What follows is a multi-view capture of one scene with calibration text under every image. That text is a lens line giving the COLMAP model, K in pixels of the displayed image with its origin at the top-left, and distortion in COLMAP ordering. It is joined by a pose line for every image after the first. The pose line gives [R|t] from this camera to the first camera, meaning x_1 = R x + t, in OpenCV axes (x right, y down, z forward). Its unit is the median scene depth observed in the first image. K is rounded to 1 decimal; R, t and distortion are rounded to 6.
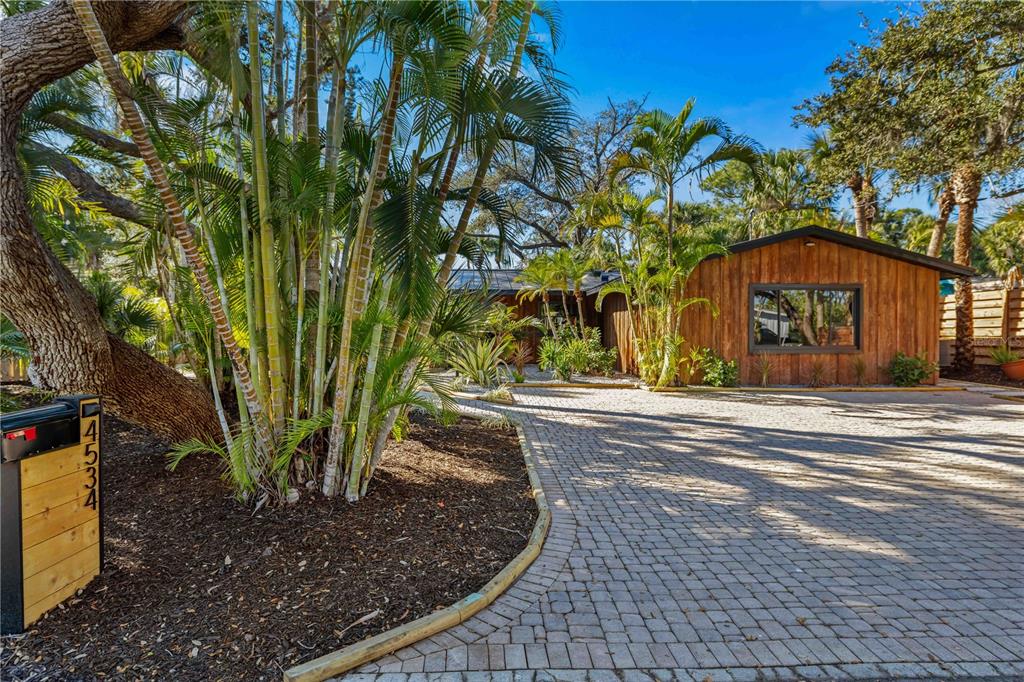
lens RADIAL K [[589.6, 0, 512.0], [0, 589.6, 338.0], [0, 0, 1]] dist [0.000844, 0.000299]
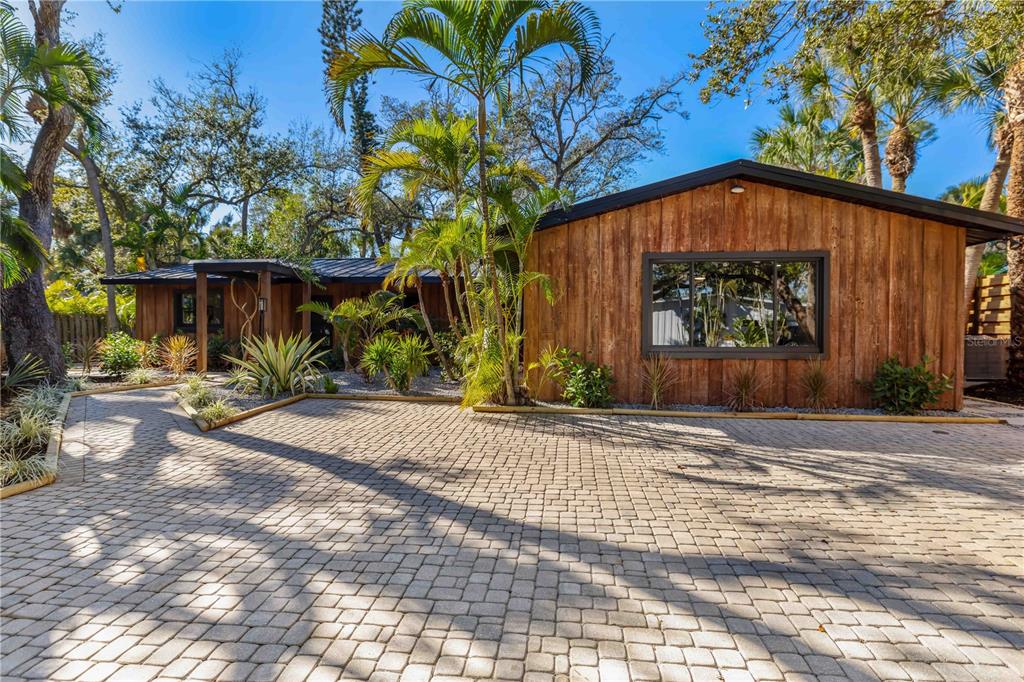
lens RADIAL K [[557.6, 0, 509.5], [0, 557.6, 341.4], [0, 0, 1]] dist [0.000382, 0.000603]
pose [[0.985939, 0.005956, -0.167000, 0.354629], [-0.005135, 0.999973, 0.005347, 0.005523], [0.167028, -0.004414, 0.985942, 0.345376]]
